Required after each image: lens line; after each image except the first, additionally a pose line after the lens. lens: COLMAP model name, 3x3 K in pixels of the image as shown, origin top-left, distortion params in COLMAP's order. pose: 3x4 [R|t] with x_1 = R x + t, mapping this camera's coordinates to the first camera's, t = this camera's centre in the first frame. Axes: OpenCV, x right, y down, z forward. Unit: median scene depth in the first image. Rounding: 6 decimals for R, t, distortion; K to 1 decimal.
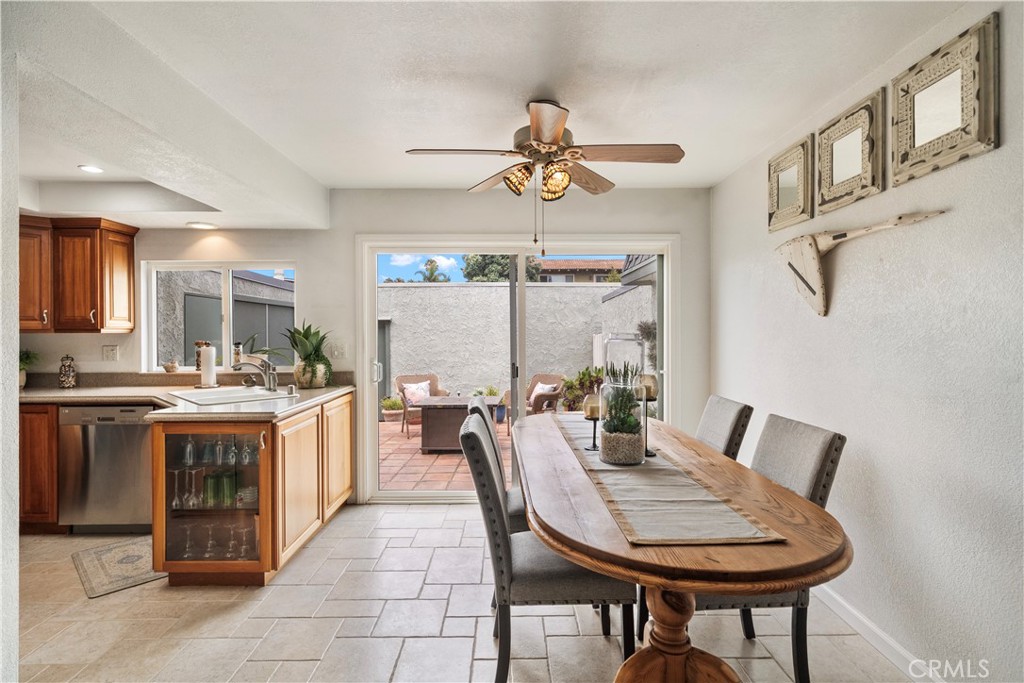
lens RADIAL K [[508.8, 0, 517.4], [0, 508.8, 337.8], [0, 0, 1]] dist [-0.000672, 0.000249]
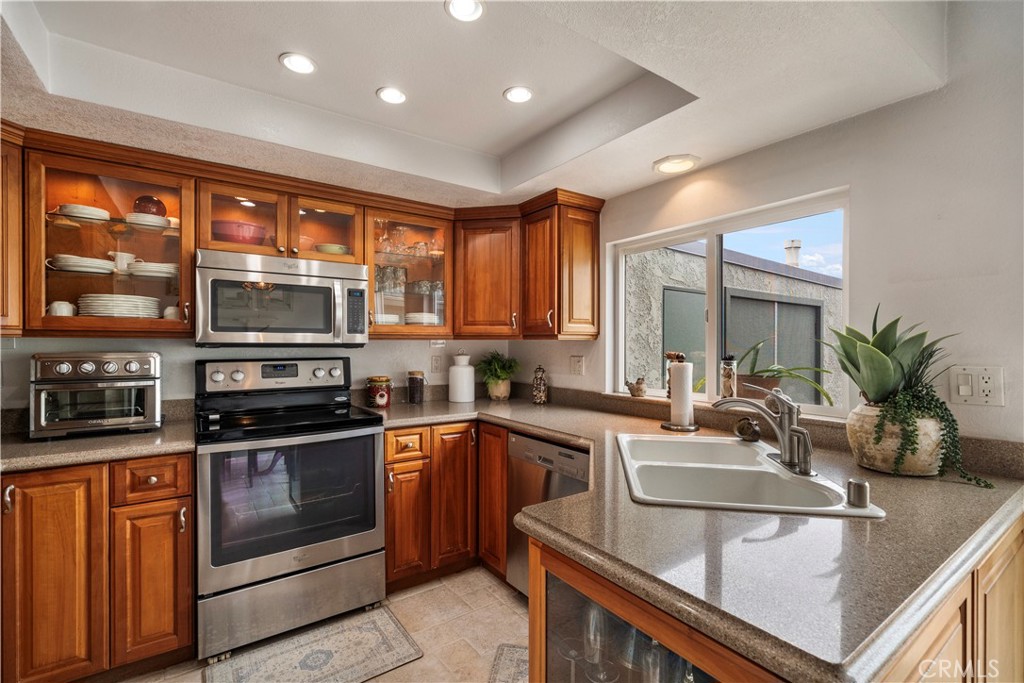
lens RADIAL K [[452.7, 0, 513.7], [0, 452.7, 349.3], [0, 0, 1]] dist [-0.001740, -0.000135]
pose [[0.565201, 0.014678, -0.824823, -0.278057], [-0.012172, 0.999881, 0.009453, -0.000592], [0.824864, 0.004697, 0.565312, 0.534654]]
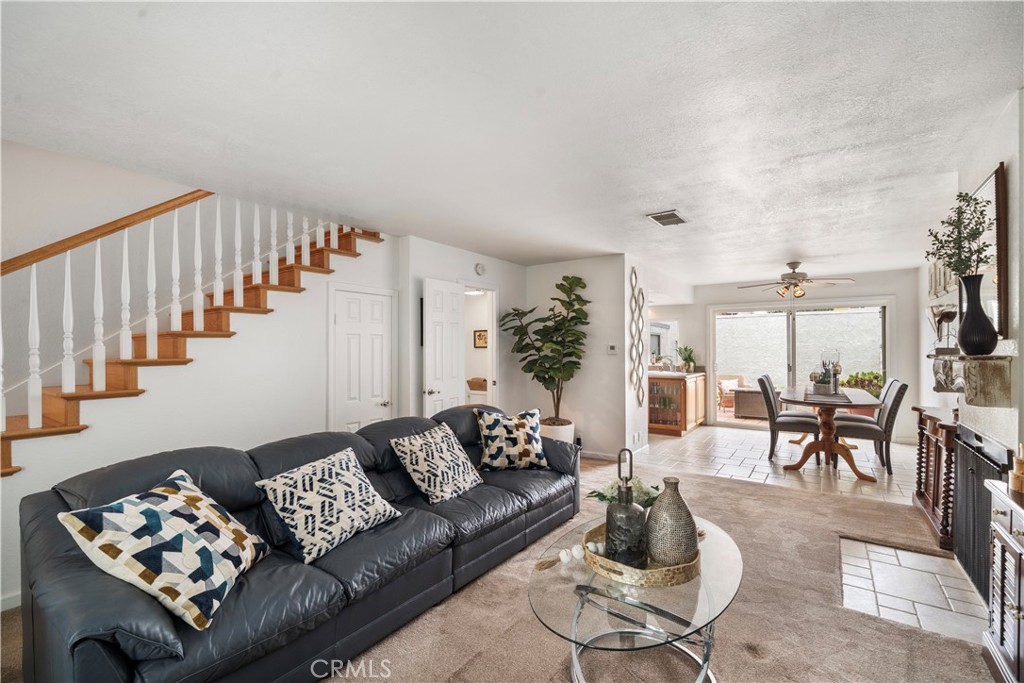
lens RADIAL K [[452.7, 0, 513.7], [0, 452.7, 349.3], [0, 0, 1]] dist [-0.001740, -0.000135]
pose [[0.816872, 0.003704, -0.576808, 0.150543], [-0.008371, 0.999950, -0.005433, 0.009473], [0.576759, 0.009266, 0.816862, -1.193411]]
